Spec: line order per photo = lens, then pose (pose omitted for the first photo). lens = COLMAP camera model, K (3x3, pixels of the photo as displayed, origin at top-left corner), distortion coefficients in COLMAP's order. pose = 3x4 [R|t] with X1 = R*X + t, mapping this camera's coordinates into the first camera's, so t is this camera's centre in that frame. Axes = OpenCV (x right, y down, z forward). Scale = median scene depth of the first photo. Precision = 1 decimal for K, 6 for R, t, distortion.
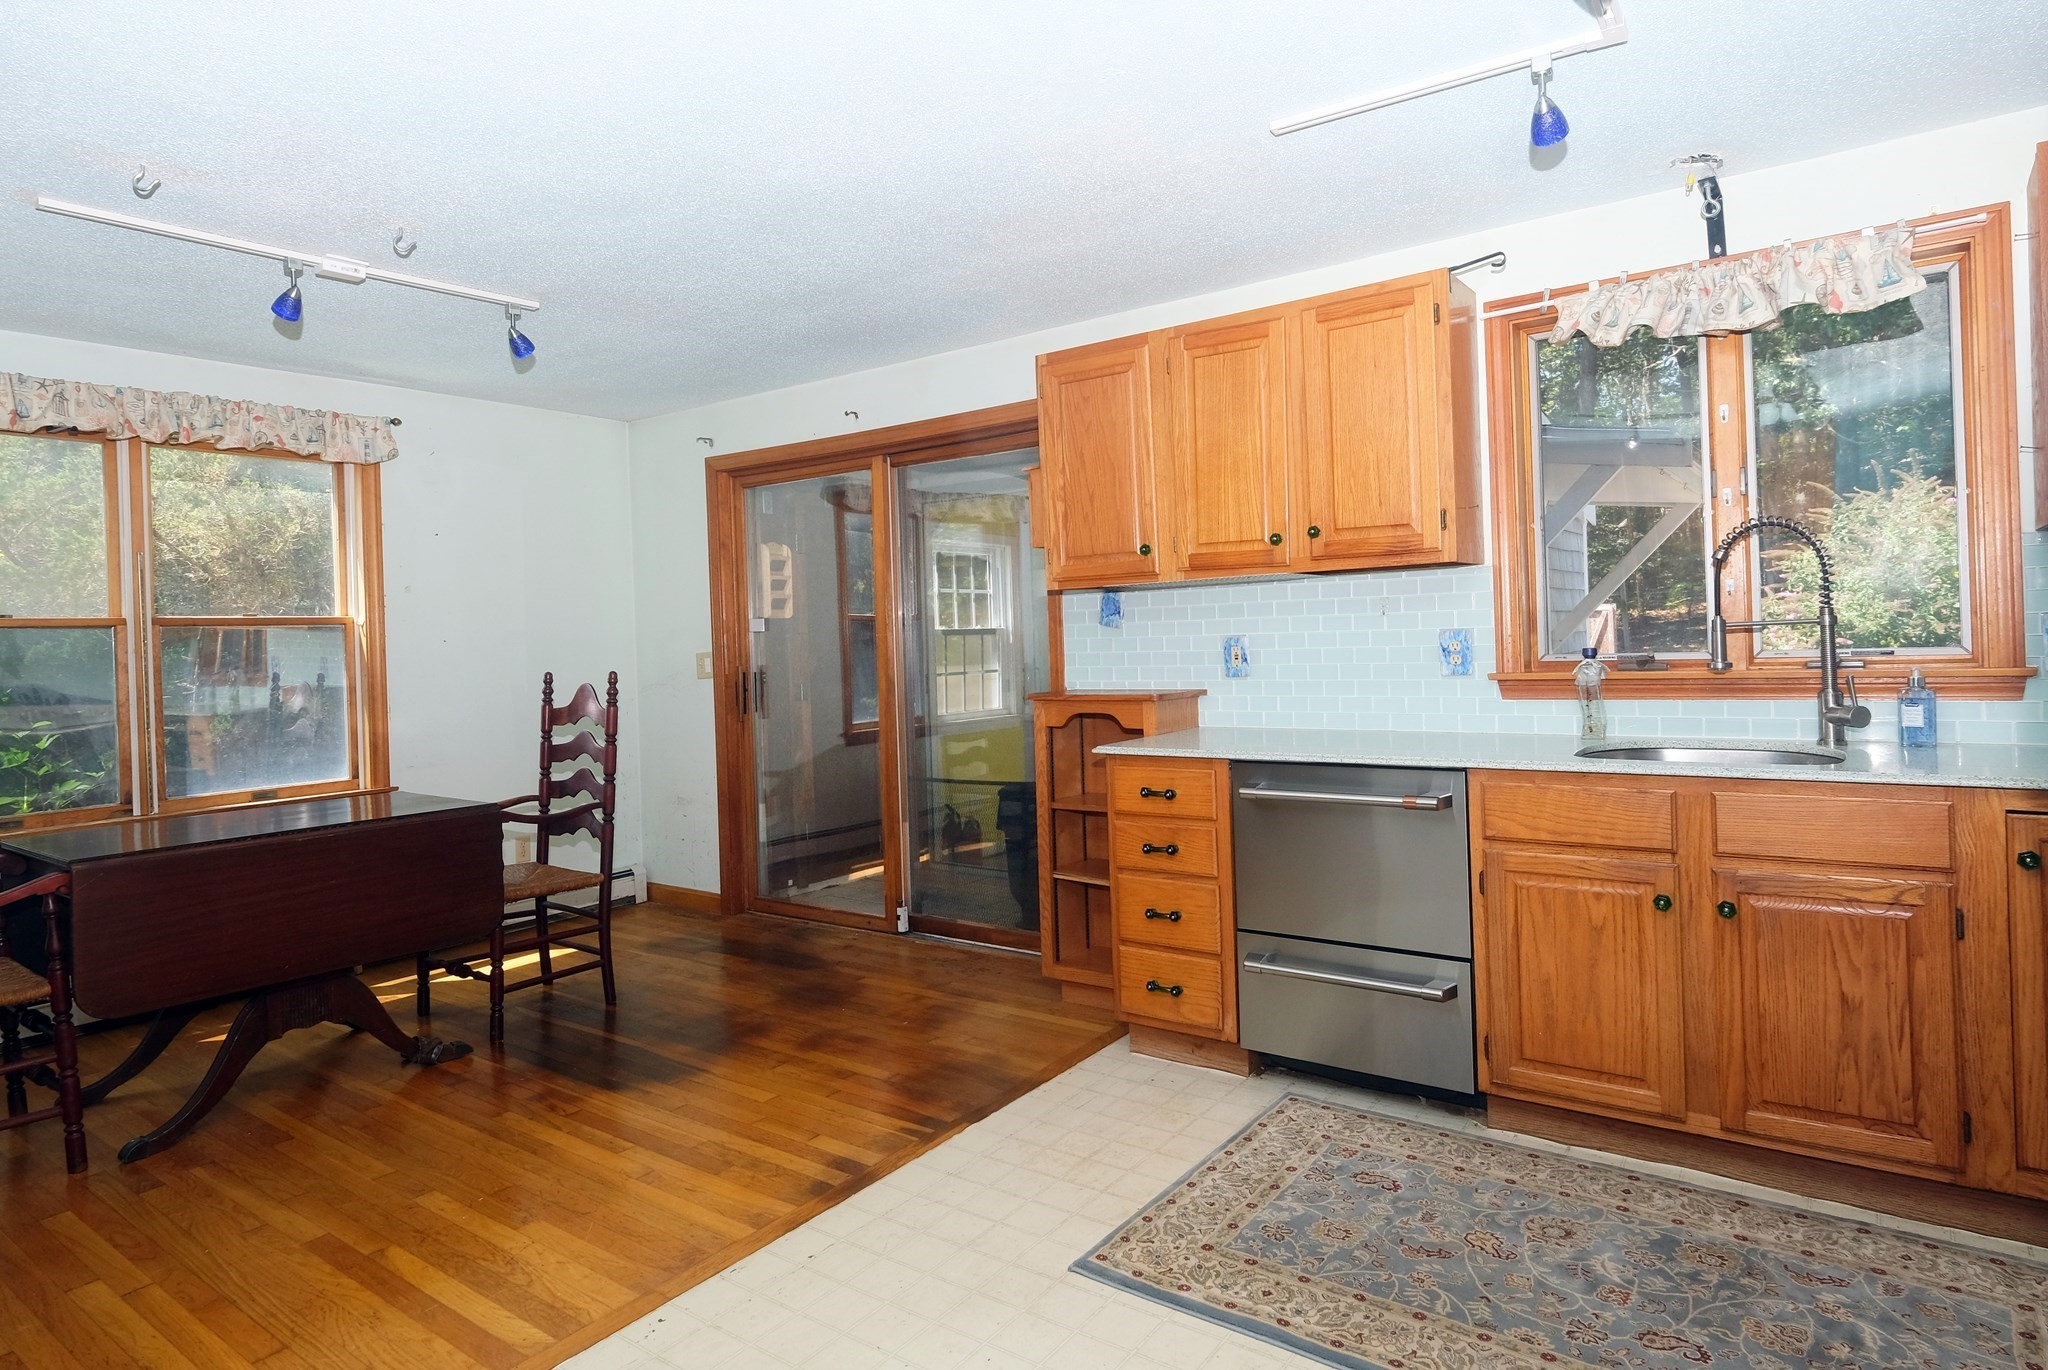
lens RADIAL K [[1158.9, 0, 994.1], [0, 1158.9, 644.3], [0, 0, 1]] dist [-0.003083, -0.000639]
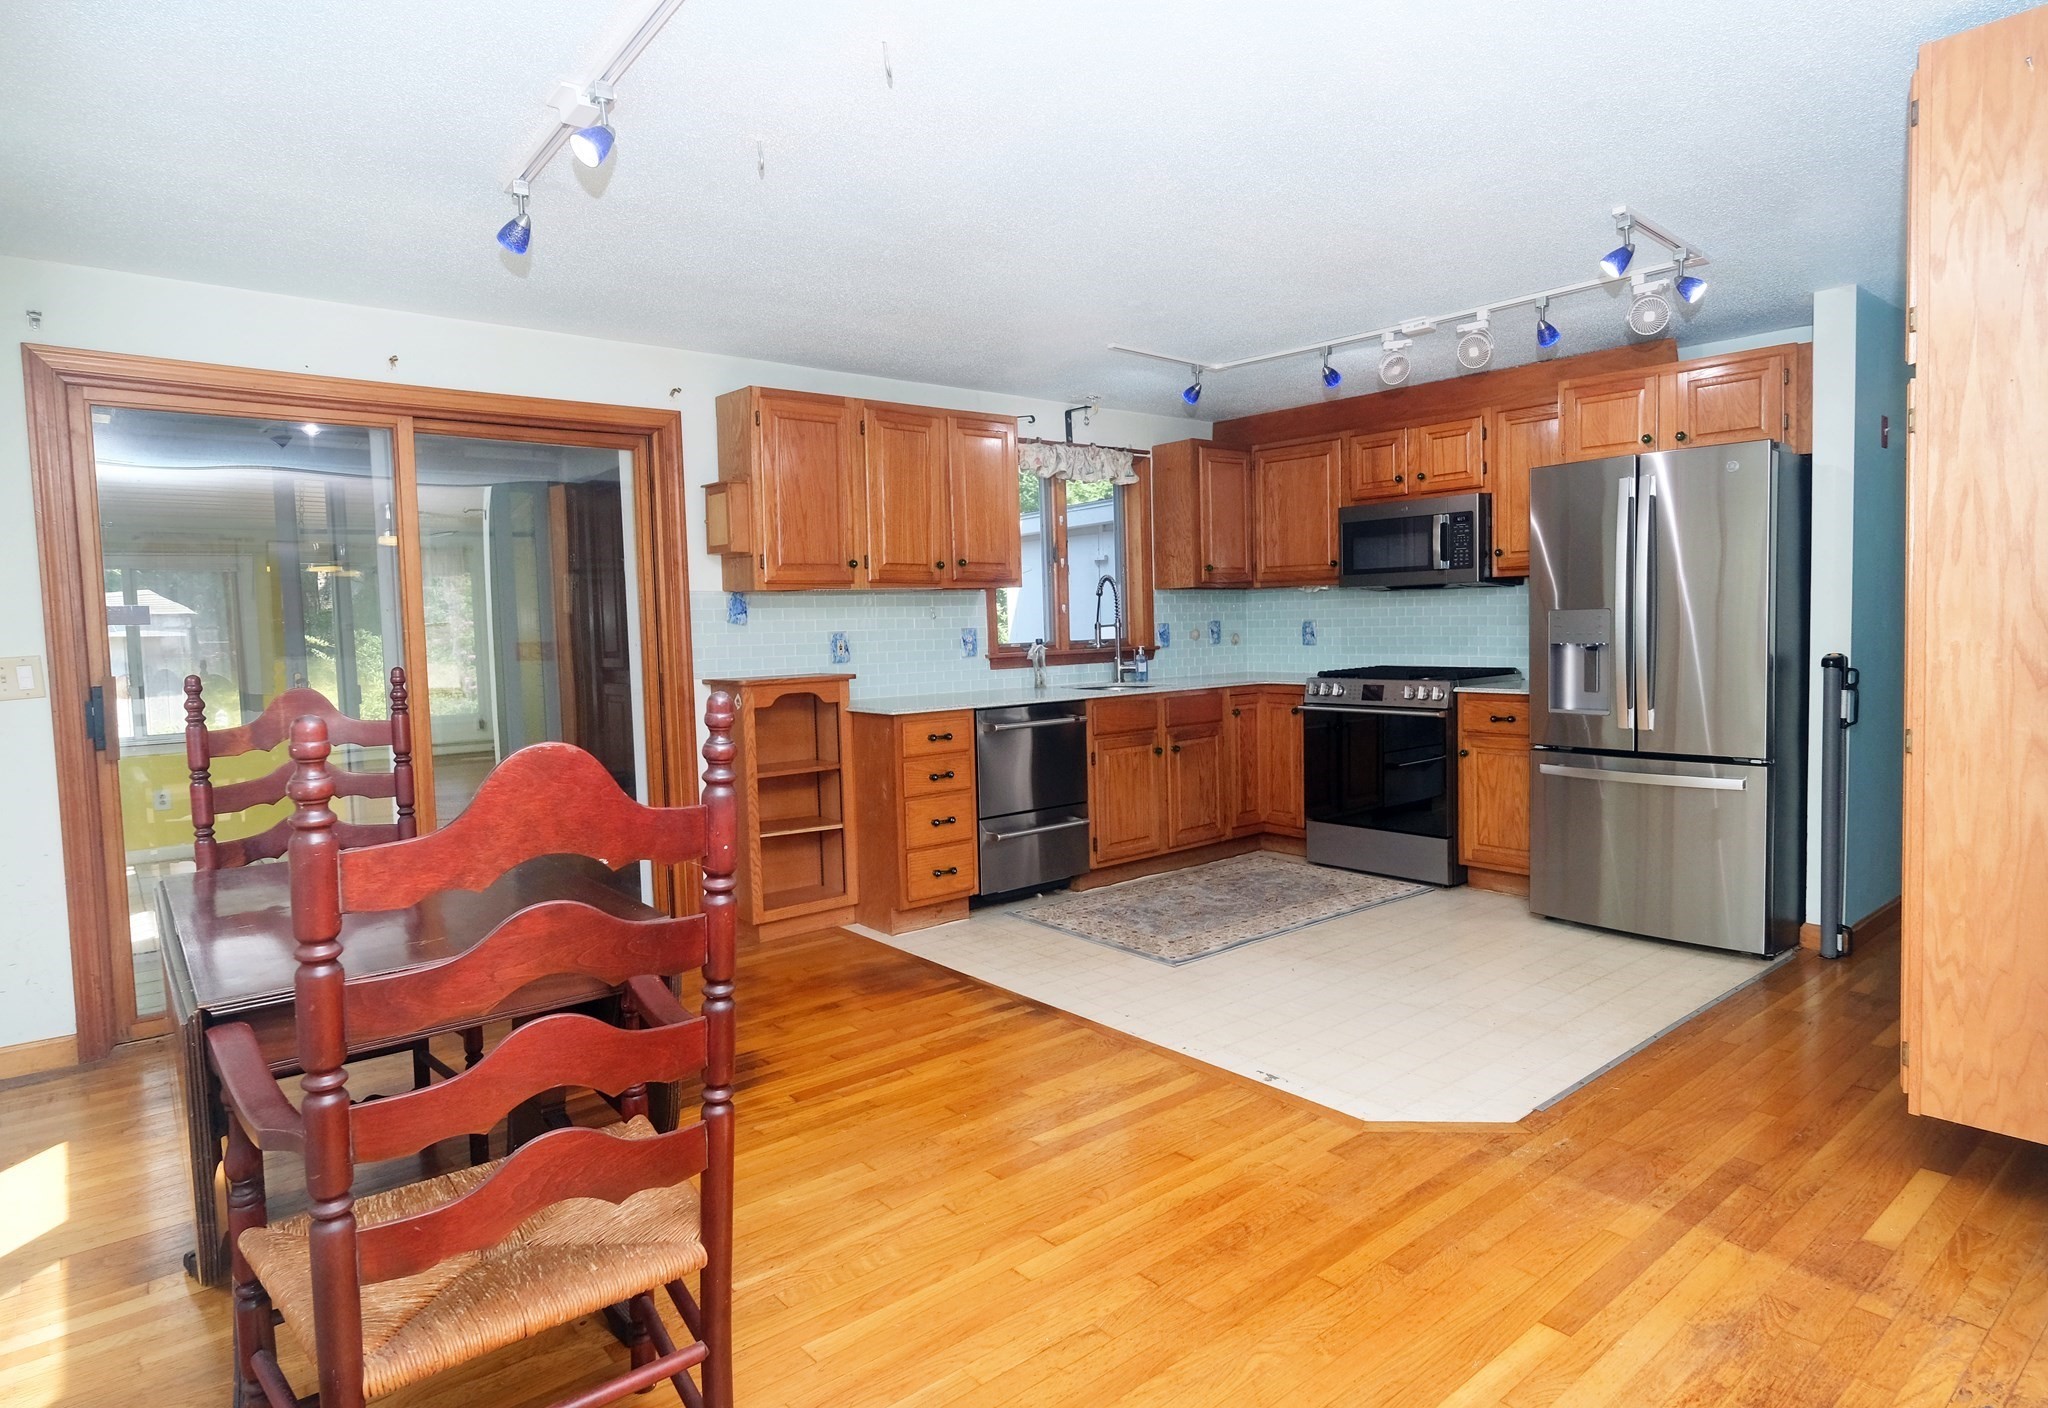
lens RADIAL K [[1137.0, 0, 1070.8], [0, 1137.0, 695.3], [0, 0, 1]] dist [-0.014734, -0.000410]
pose [[0.218549, -0.036301, 0.975151, -1.184353], [0.024801, 0.999192, 0.031638, 0.036043], [-0.975511, 0.017270, 0.219272, 0.528325]]
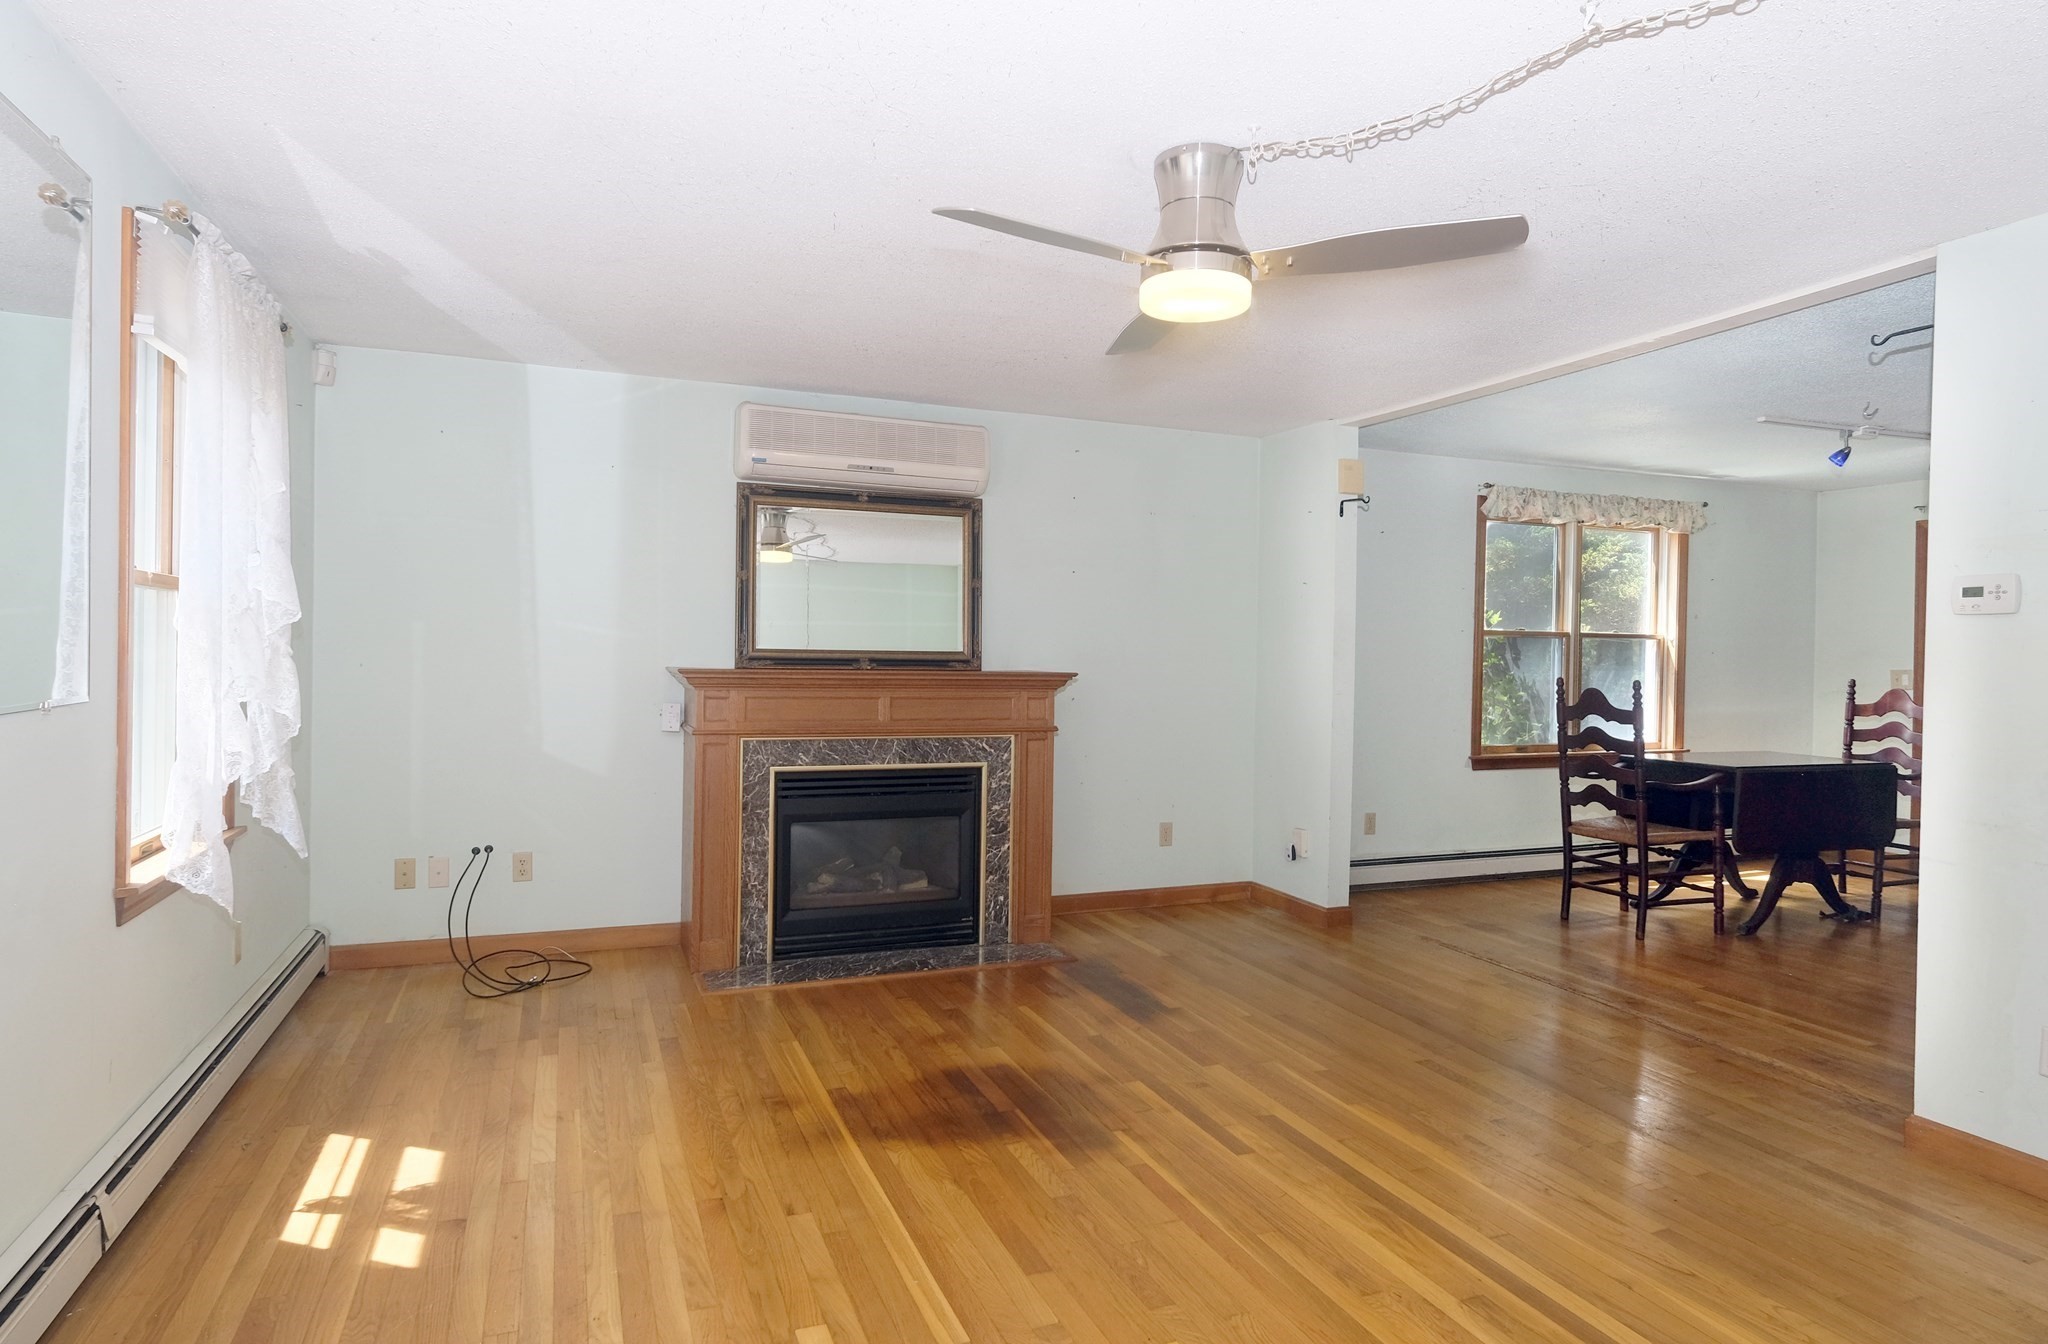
lens RADIAL K [[1125.4, 0, 1019.5], [0, 1125.4, 673.0], [0, 0, 1]] dist [-0.003908, -0.001914]
pose [[0.853631, 0.054616, -0.518007, -0.732254], [-0.045726, 0.998506, 0.029924, 0.029672], [0.518867, -0.001858, 0.854853, -0.987699]]
